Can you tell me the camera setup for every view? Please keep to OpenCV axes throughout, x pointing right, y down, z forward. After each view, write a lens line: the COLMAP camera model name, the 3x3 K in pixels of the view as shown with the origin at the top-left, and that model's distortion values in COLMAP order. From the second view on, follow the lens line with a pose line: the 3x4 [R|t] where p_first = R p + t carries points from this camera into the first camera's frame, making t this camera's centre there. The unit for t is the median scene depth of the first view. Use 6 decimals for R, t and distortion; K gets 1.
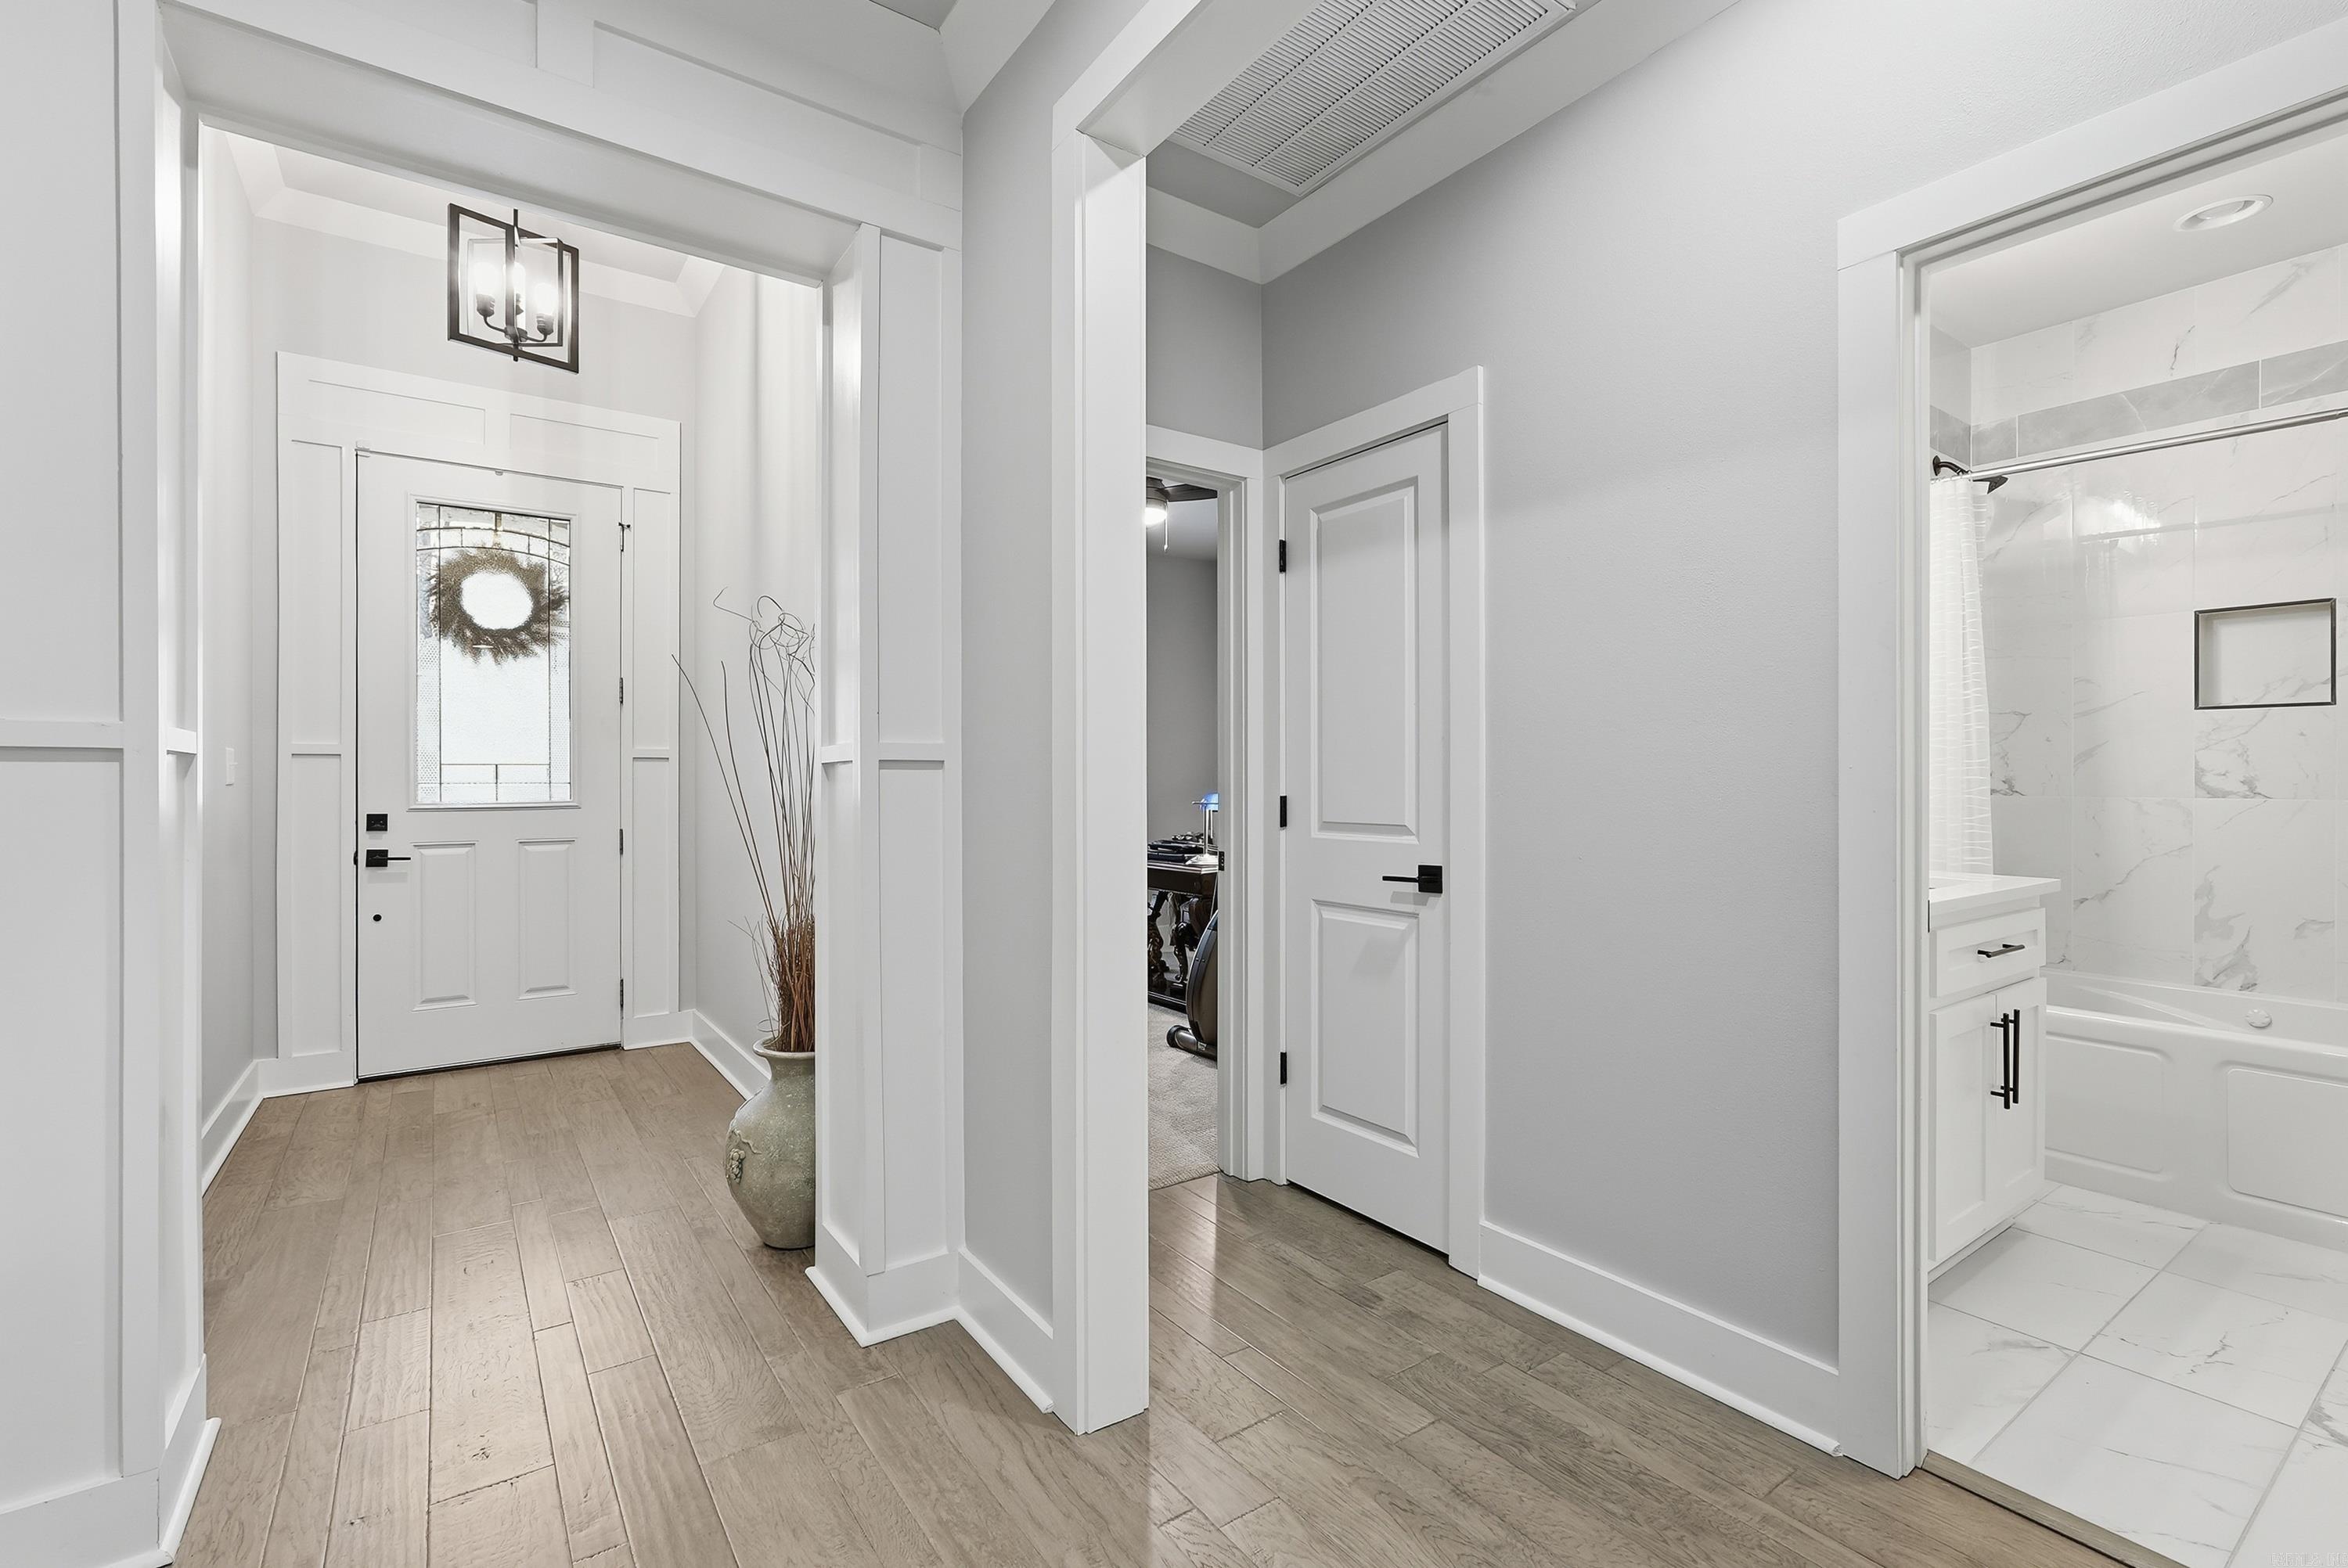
lens RADIAL K [[1049.1, 0, 1173.7], [0, 1049.1, 778.0], [0, 0, 1]] dist [-0.015817, 0.008310]
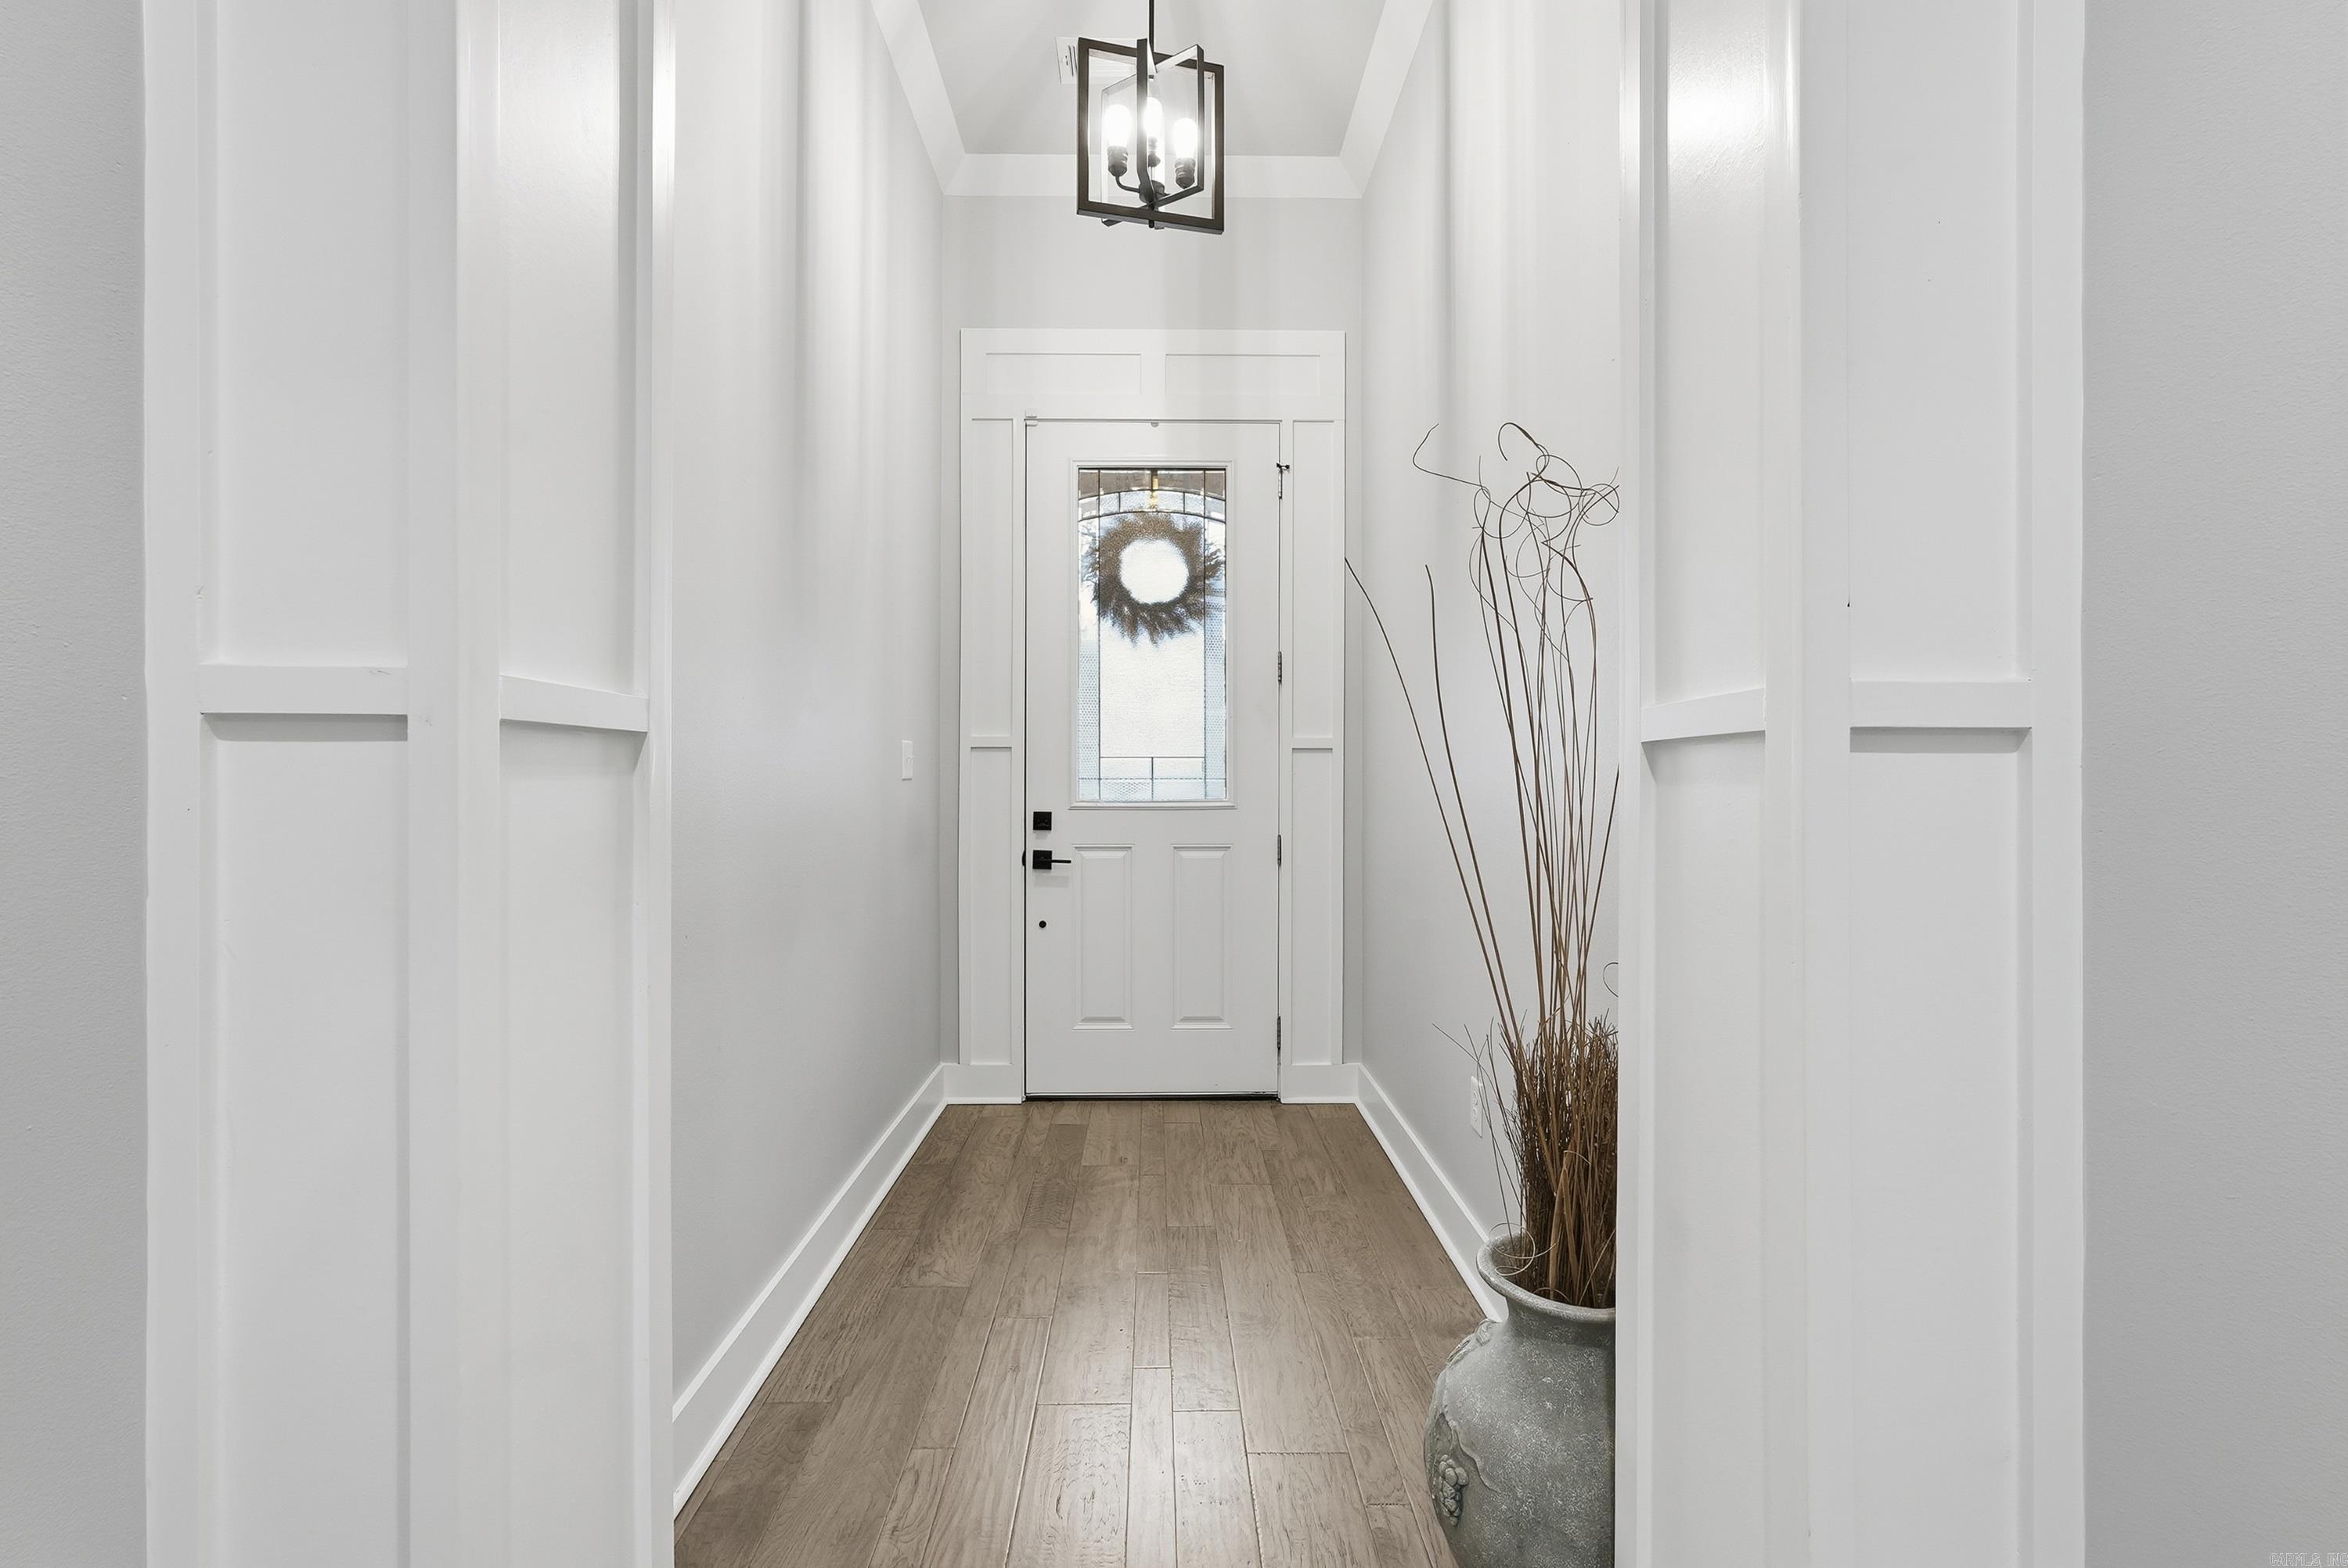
lens RADIAL K [[1049.1, 0, 1176.7], [0, 1049.1, 768.8], [0, 0, 1]] dist [-0.015817, 0.008310]
pose [[0.829731, -0.000050, -0.558164, -0.151425], [-0.002619, 0.999989, -0.003983, -0.000046], [0.558158, 0.004766, 0.829721, 0.303694]]
